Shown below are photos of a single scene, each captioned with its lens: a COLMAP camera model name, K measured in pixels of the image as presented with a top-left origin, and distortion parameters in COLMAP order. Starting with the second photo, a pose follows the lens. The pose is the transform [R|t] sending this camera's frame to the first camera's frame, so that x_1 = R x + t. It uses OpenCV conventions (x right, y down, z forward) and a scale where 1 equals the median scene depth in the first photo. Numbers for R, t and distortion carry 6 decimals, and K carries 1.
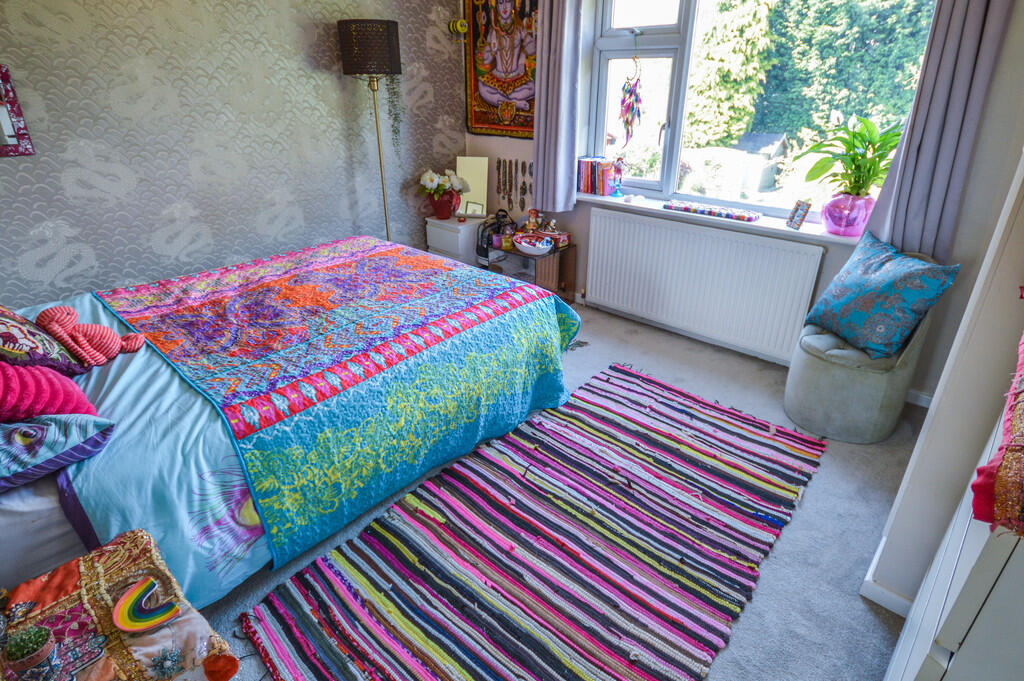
lens RADIAL K [[547.4, 0, 512.0], [0, 547.4, 340.5], [0, 0, 1]] dist [-0.002795, -0.000187]
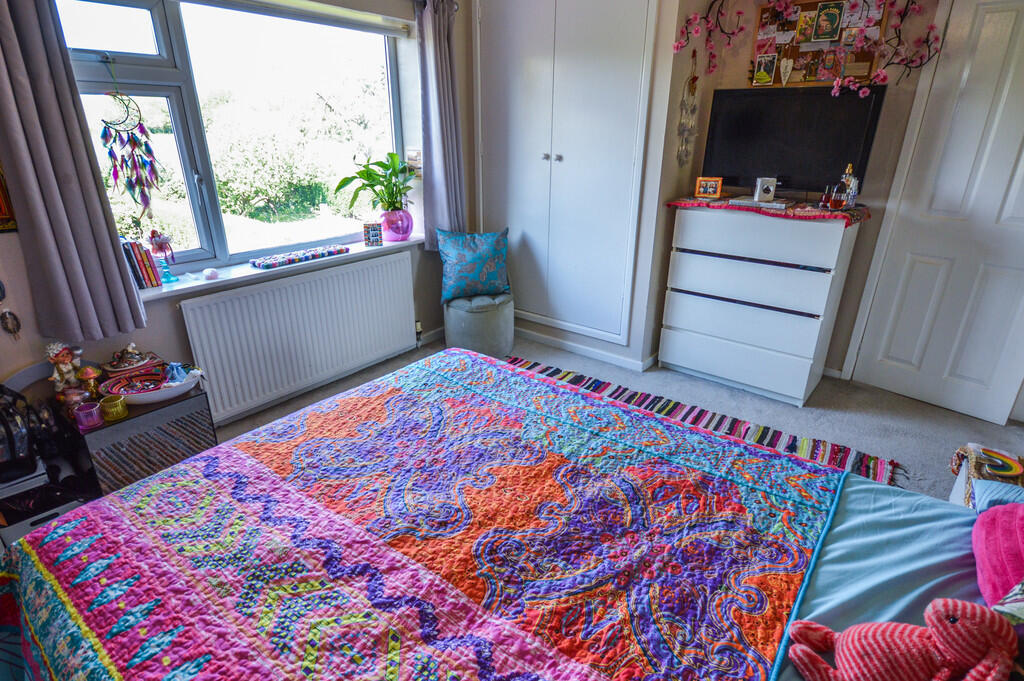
lens RADIAL K [[528.3, 0, 512.0], [0, 528.3, 340.5], [0, 0, 1]] dist [0.000434, 0.000701]
pose [[-0.067672, -0.371983, 0.925770, -0.765163], [0.425986, 0.828295, 0.363955, -0.384430], [-0.902196, 0.418994, 0.102407, 0.817189]]
